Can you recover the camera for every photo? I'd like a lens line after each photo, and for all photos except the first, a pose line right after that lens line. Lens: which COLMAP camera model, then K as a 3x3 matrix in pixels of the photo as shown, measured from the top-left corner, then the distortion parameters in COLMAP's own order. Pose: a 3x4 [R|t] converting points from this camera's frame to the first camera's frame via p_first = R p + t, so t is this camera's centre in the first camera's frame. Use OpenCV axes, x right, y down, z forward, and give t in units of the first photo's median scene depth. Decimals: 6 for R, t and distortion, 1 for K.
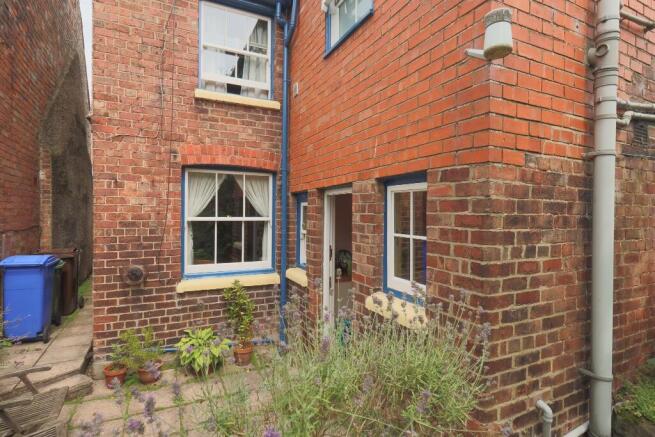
lens RADIAL K [[337.2, 0, 327.5], [0, 337.2, 216.9], [0, 0, 1]] dist [0.001723, -0.000767]
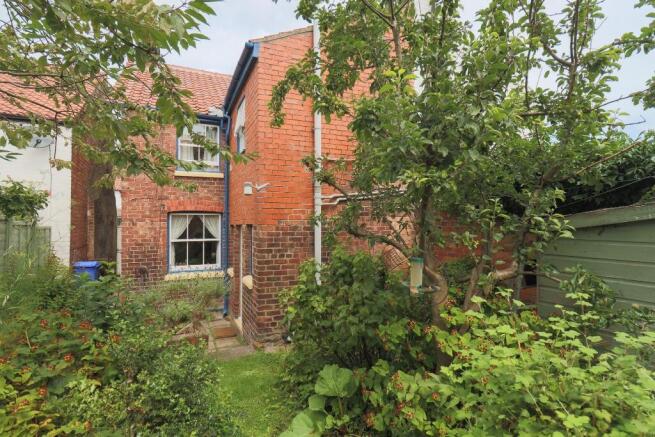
lens RADIAL K [[337.2, 0, 327.1], [0, 337.2, 218.5], [0, 0, 1]] dist [0.001723, -0.000767]
pose [[0.999290, -0.011827, -0.035765, 0.473737], [0.010940, 0.999630, -0.024886, -0.057111], [0.036046, 0.024477, 0.999050, -0.762895]]
